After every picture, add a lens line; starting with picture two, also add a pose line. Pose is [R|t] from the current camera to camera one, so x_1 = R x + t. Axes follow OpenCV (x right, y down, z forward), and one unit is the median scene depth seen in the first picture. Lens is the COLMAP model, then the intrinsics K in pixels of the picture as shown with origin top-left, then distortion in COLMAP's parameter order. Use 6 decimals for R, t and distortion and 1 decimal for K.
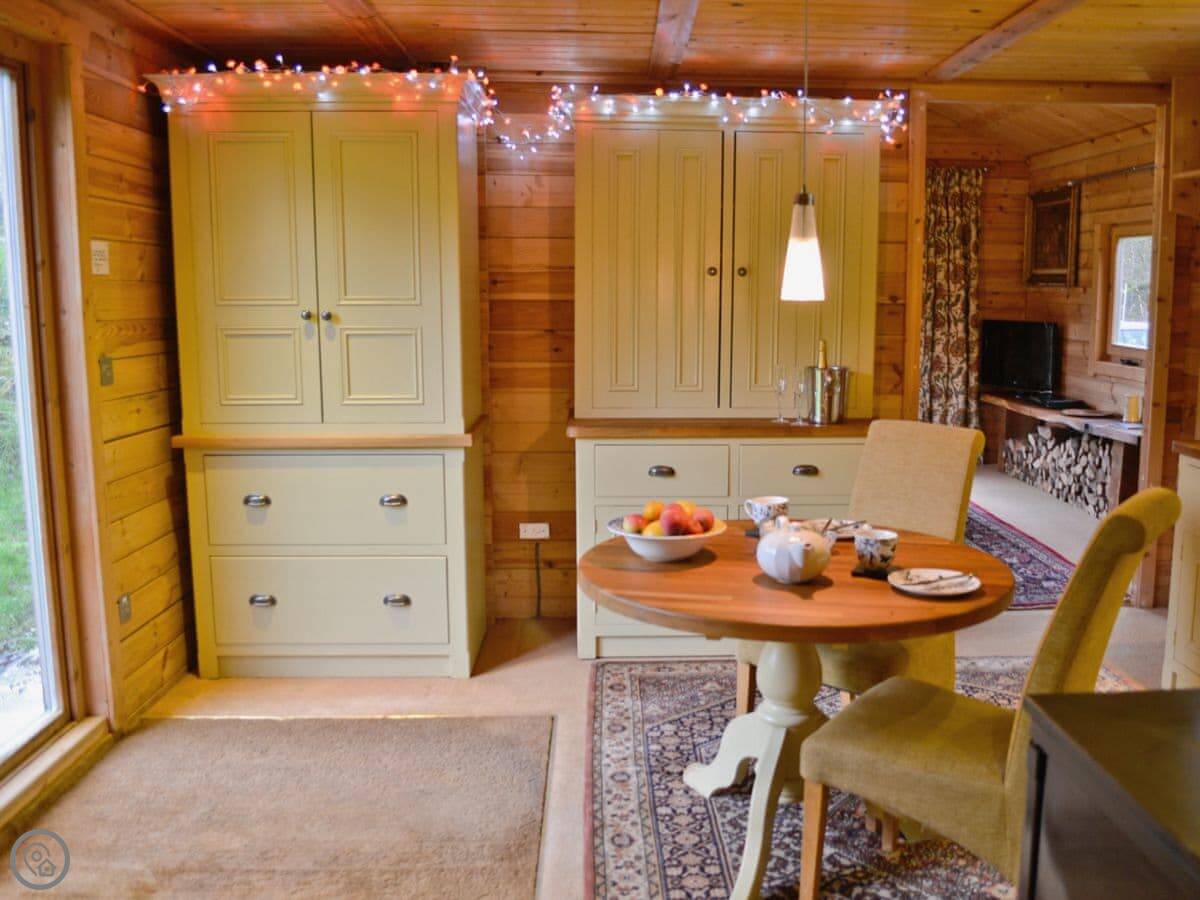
lens RADIAL K [[1139.4, 0, 596.4], [0, 1139.4, 444.6], [0, 0, 1]] dist [-0.013398, 0.000000]
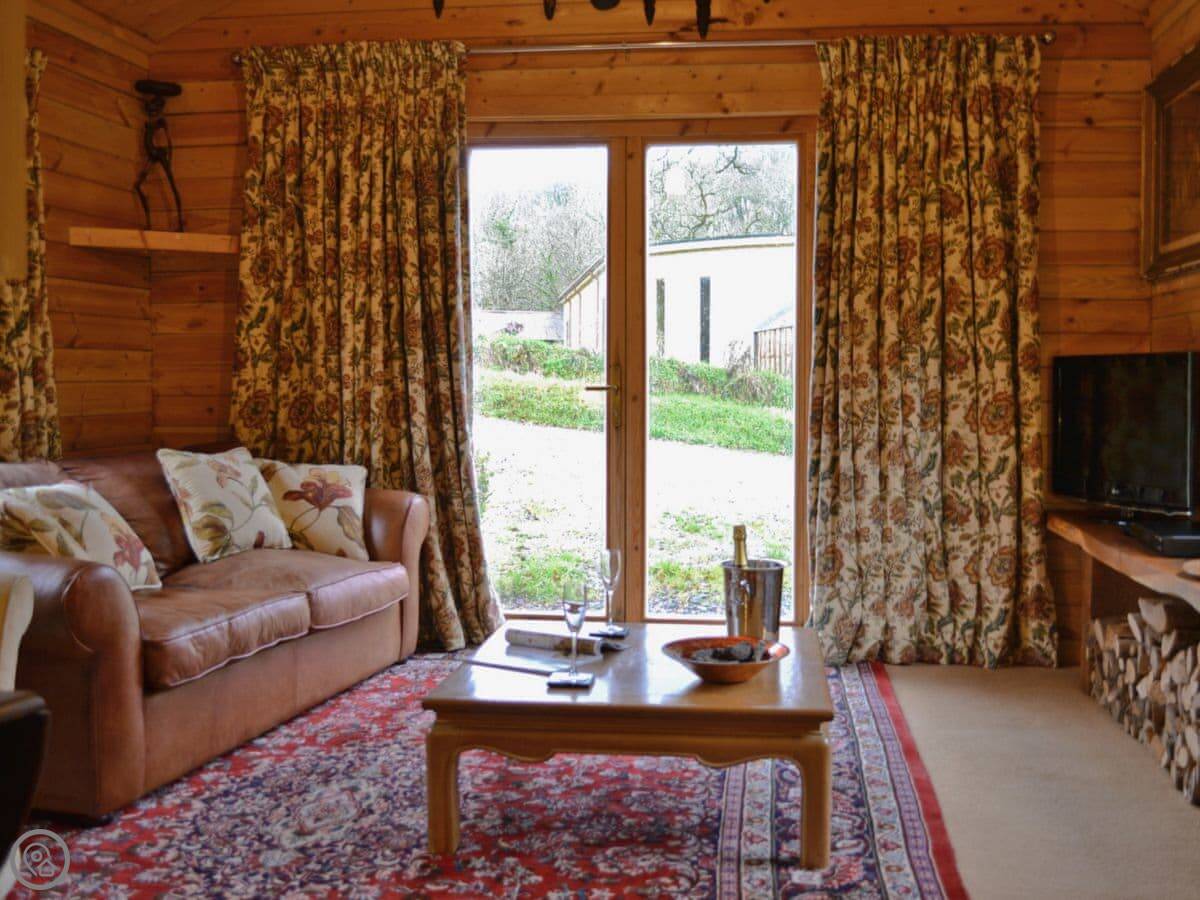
lens RADIAL K [[1207.3, 0, 602.2], [0, 1207.3, 451.6], [0, 0, 1]] dist [-0.037699, 0.000000]
pose [[0.982269, 0.015030, -0.186872, 0.254149], [-0.031793, 0.995698, -0.087034, -0.022412], [0.184760, 0.091432, 0.978521, 0.493460]]
